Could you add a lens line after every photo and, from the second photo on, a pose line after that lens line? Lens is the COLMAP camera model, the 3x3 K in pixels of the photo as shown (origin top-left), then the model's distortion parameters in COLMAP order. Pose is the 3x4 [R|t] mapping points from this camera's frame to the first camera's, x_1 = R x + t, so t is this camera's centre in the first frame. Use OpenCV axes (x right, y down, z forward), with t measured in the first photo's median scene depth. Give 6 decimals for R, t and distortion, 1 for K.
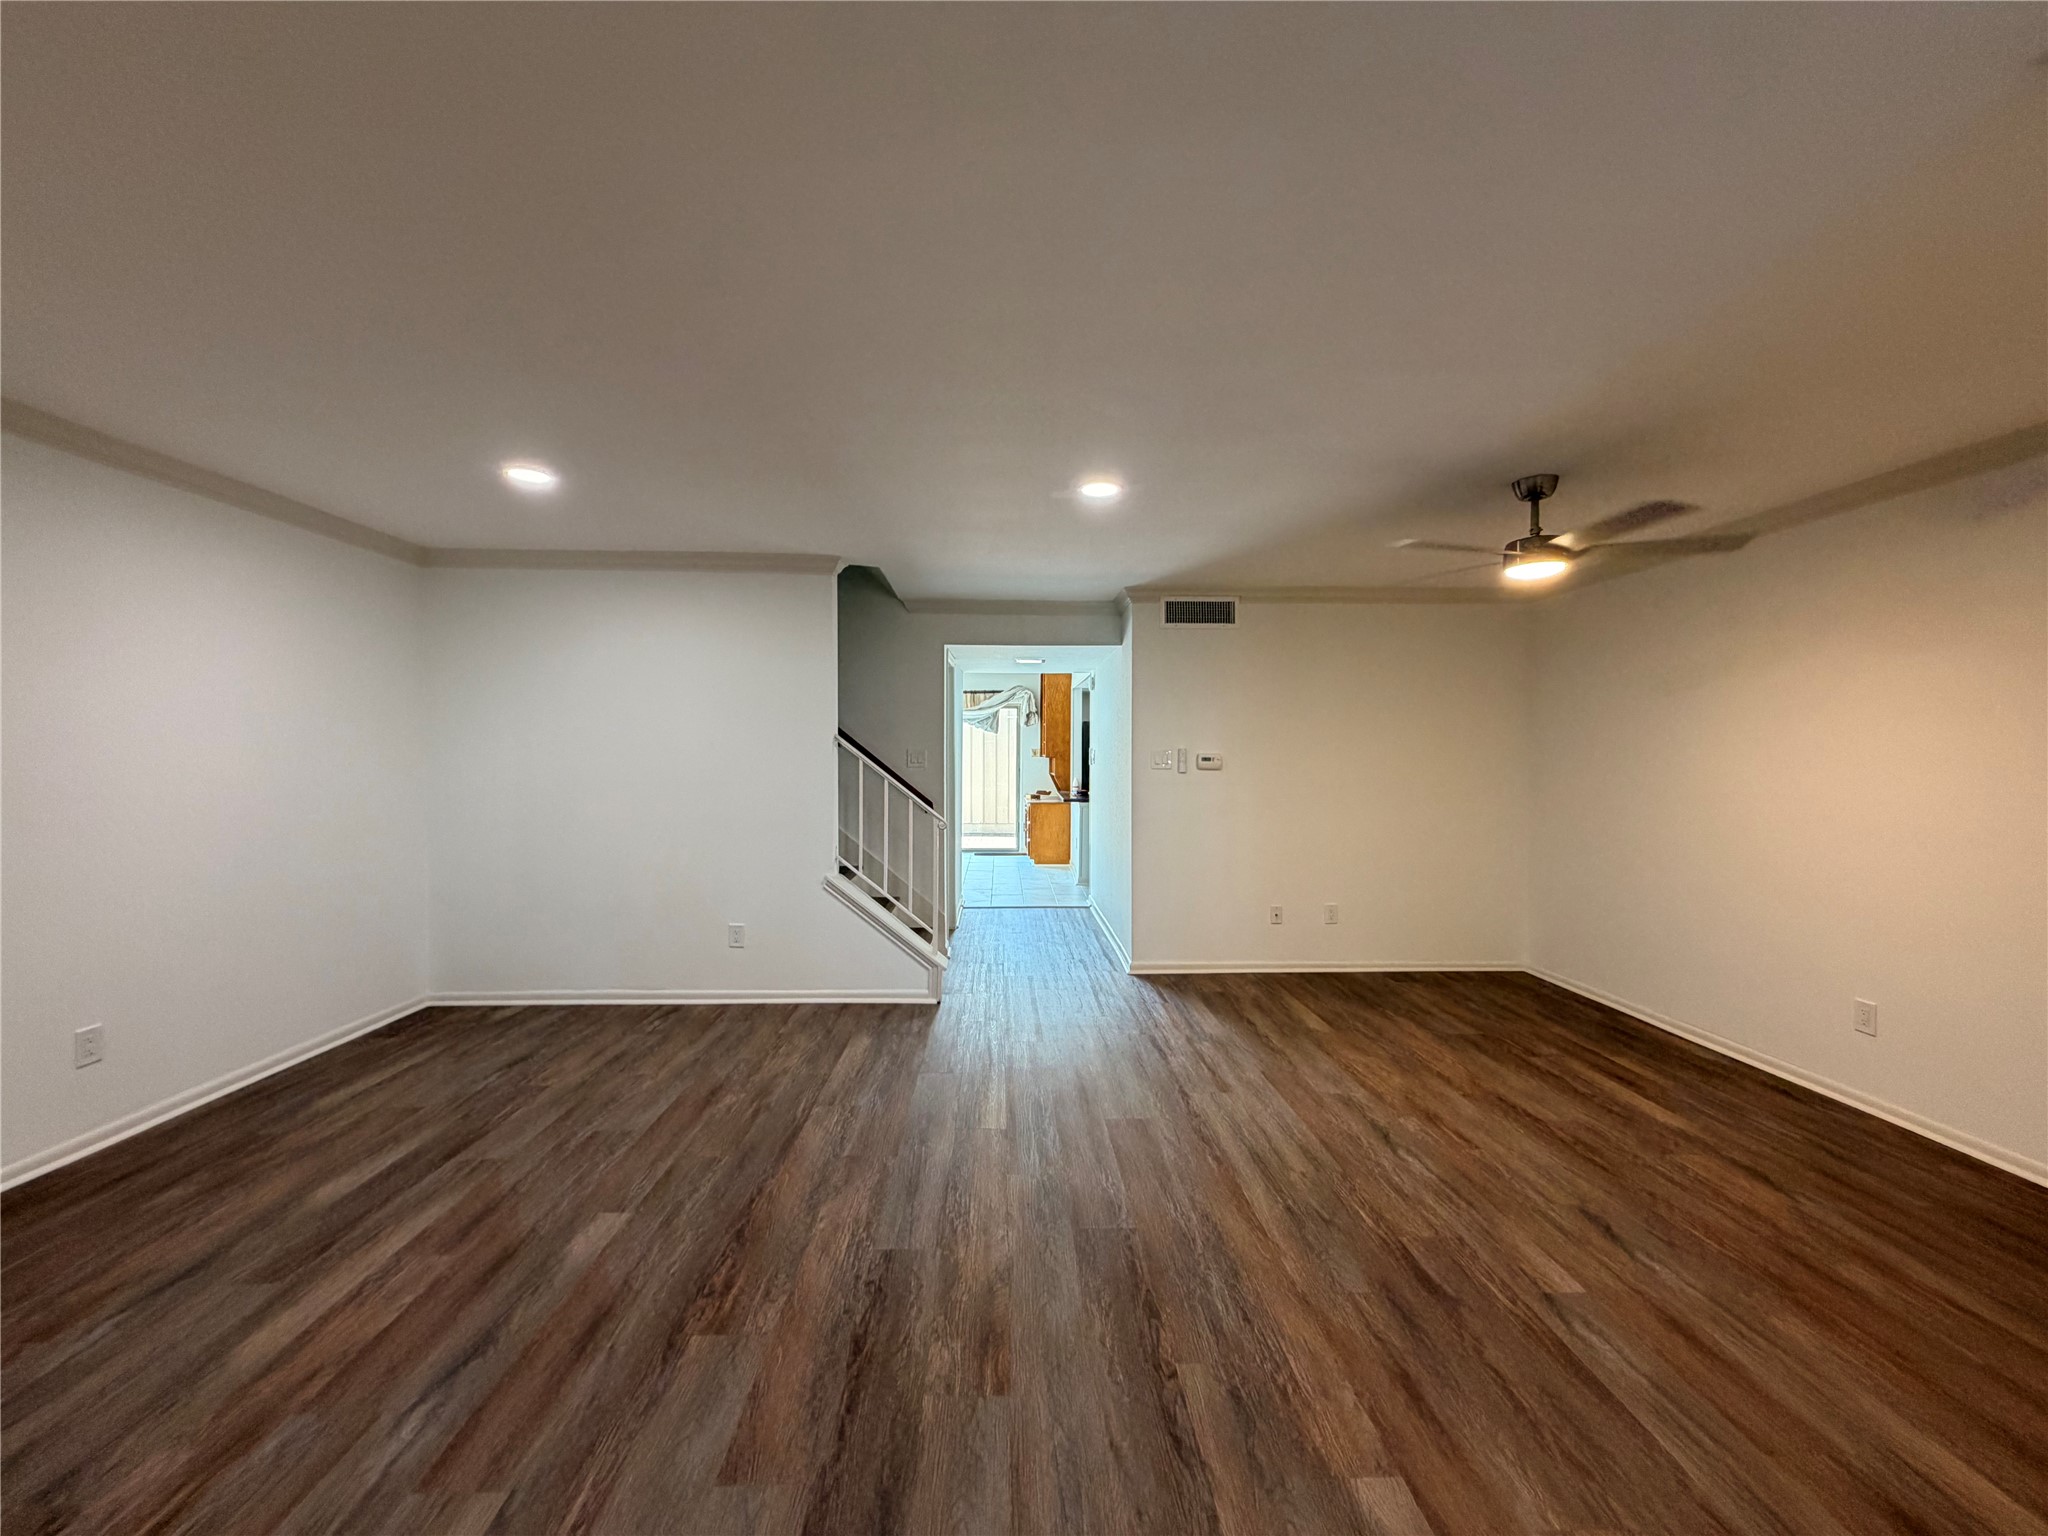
lens RADIAL K [[813.1, 0, 1022.2], [0, 813.1, 767.7], [0, 0, 1]] dist [0.000455, 0.000038]
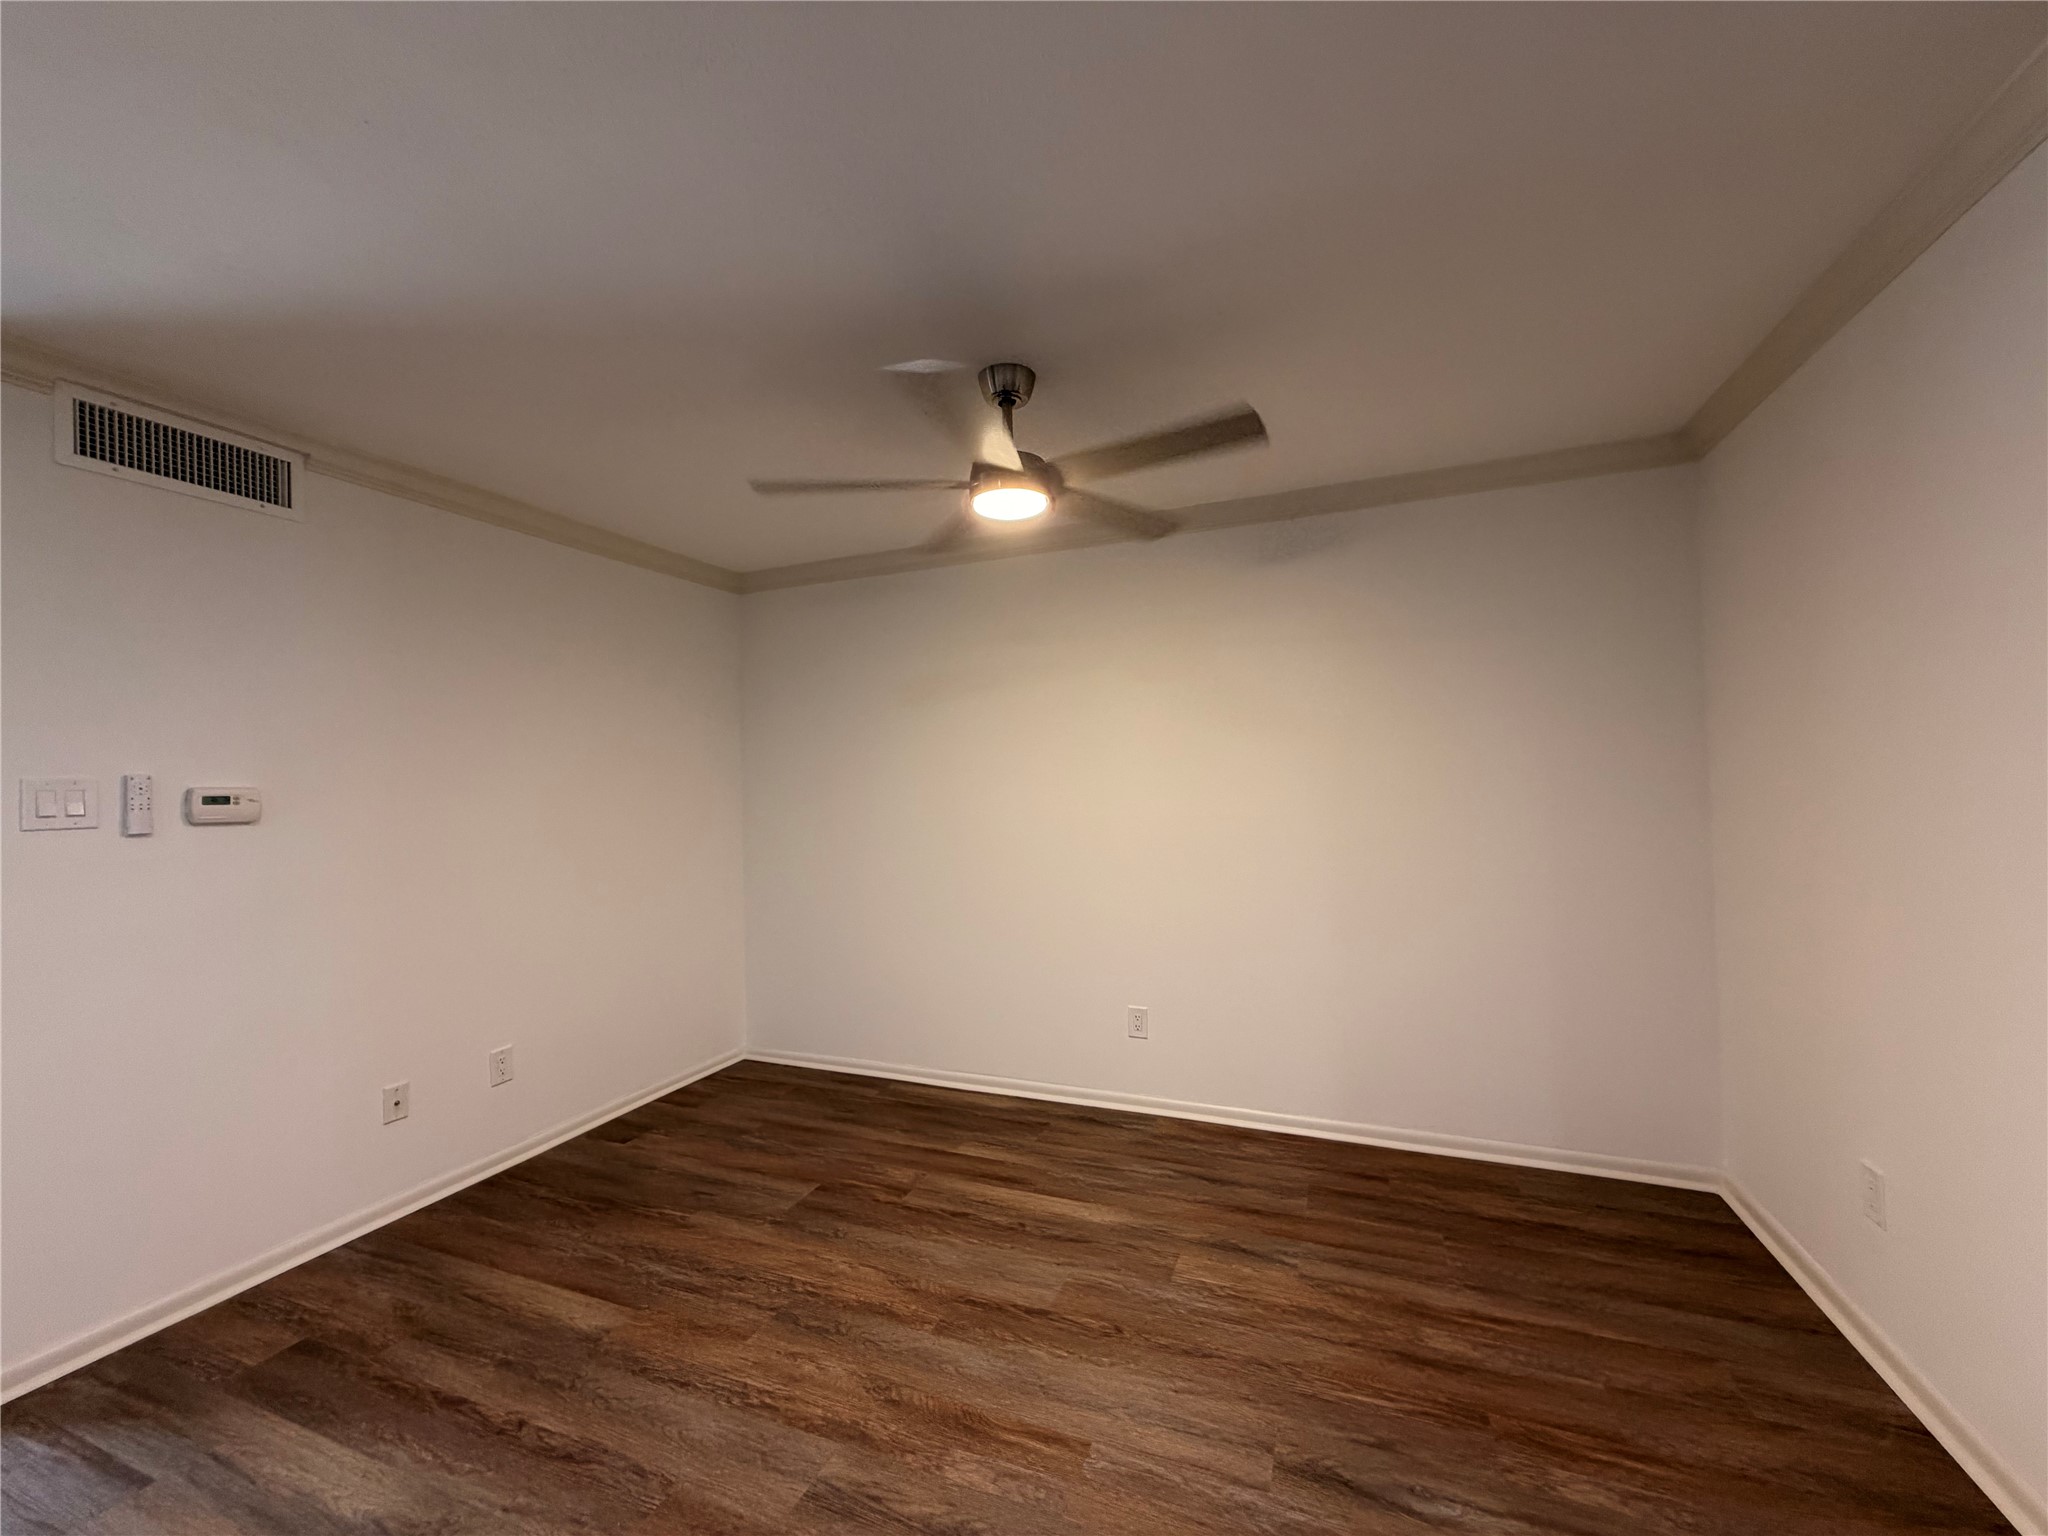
lens RADIAL K [[815.3, 0, 1024.0], [0, 815.3, 768.0], [0, 0, 1]] dist [0.000367, 0.000052]
pose [[0.404055, 0.008198, 0.914698, 0.005567], [0.035626, 0.999060, -0.024692, -0.002414], [-0.914041, 0.042564, 0.403383, 0.693954]]
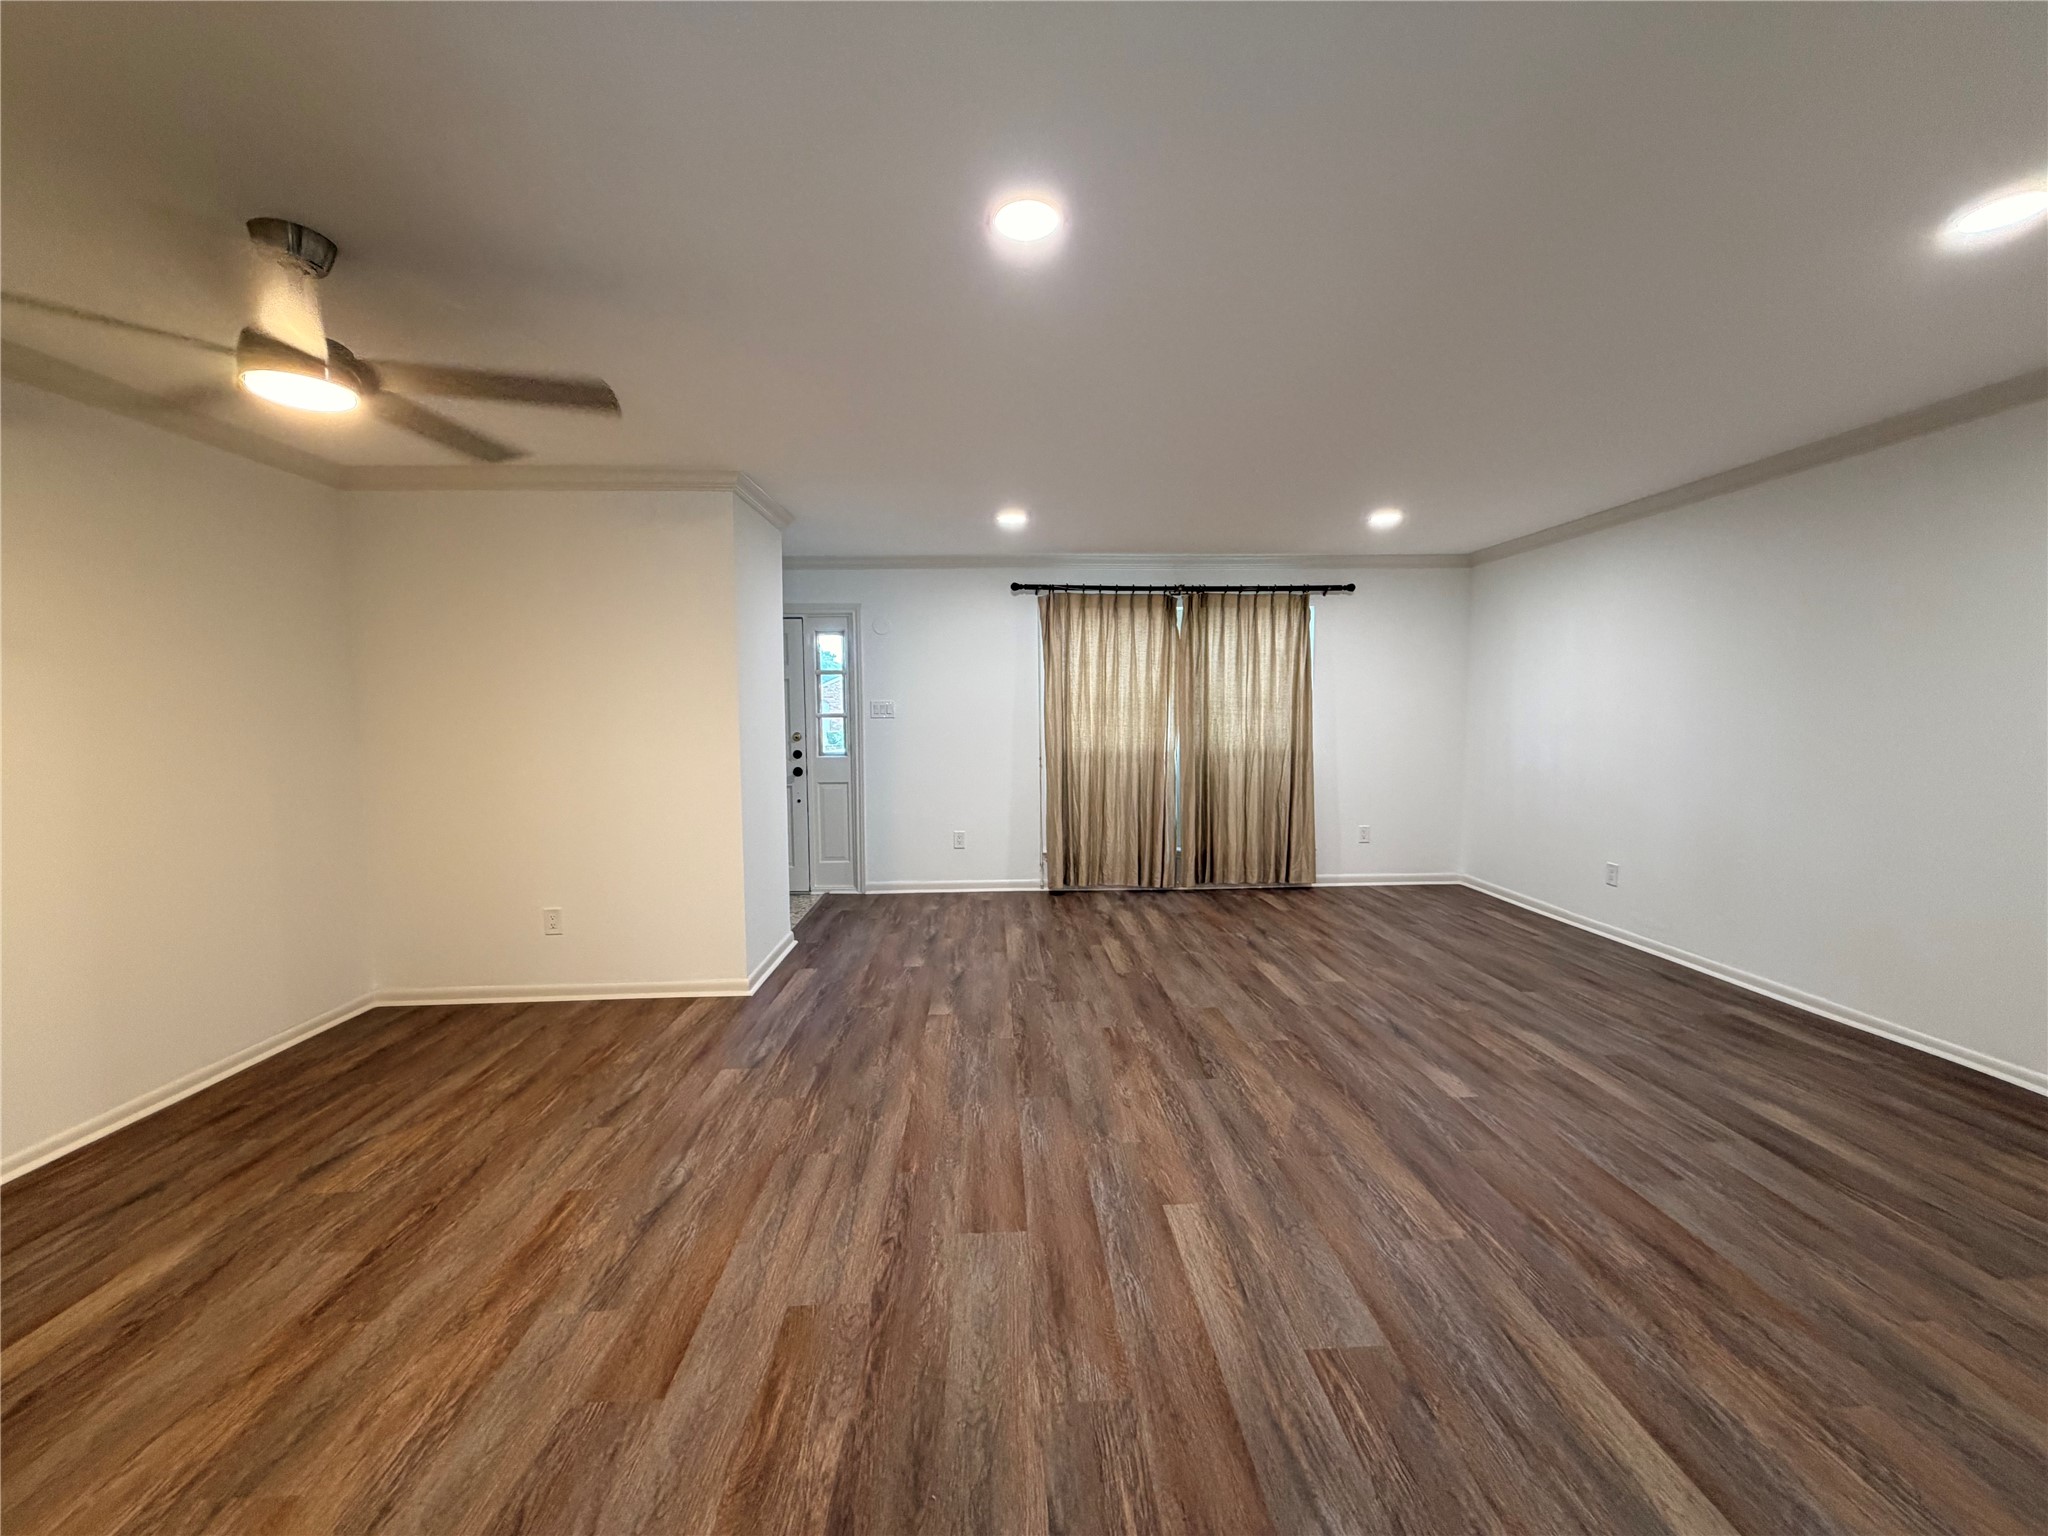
lens RADIAL K [[813.1, 0, 1022.2], [0, 813.1, 767.7], [0, 0, 1]] dist [0.000455, 0.000038]
pose [[-0.999889, 0.006459, -0.013411, 0.107063], [0.005321, 0.996515, 0.083240, -0.014142], [0.013902, 0.083159, -0.996439, 1.567172]]
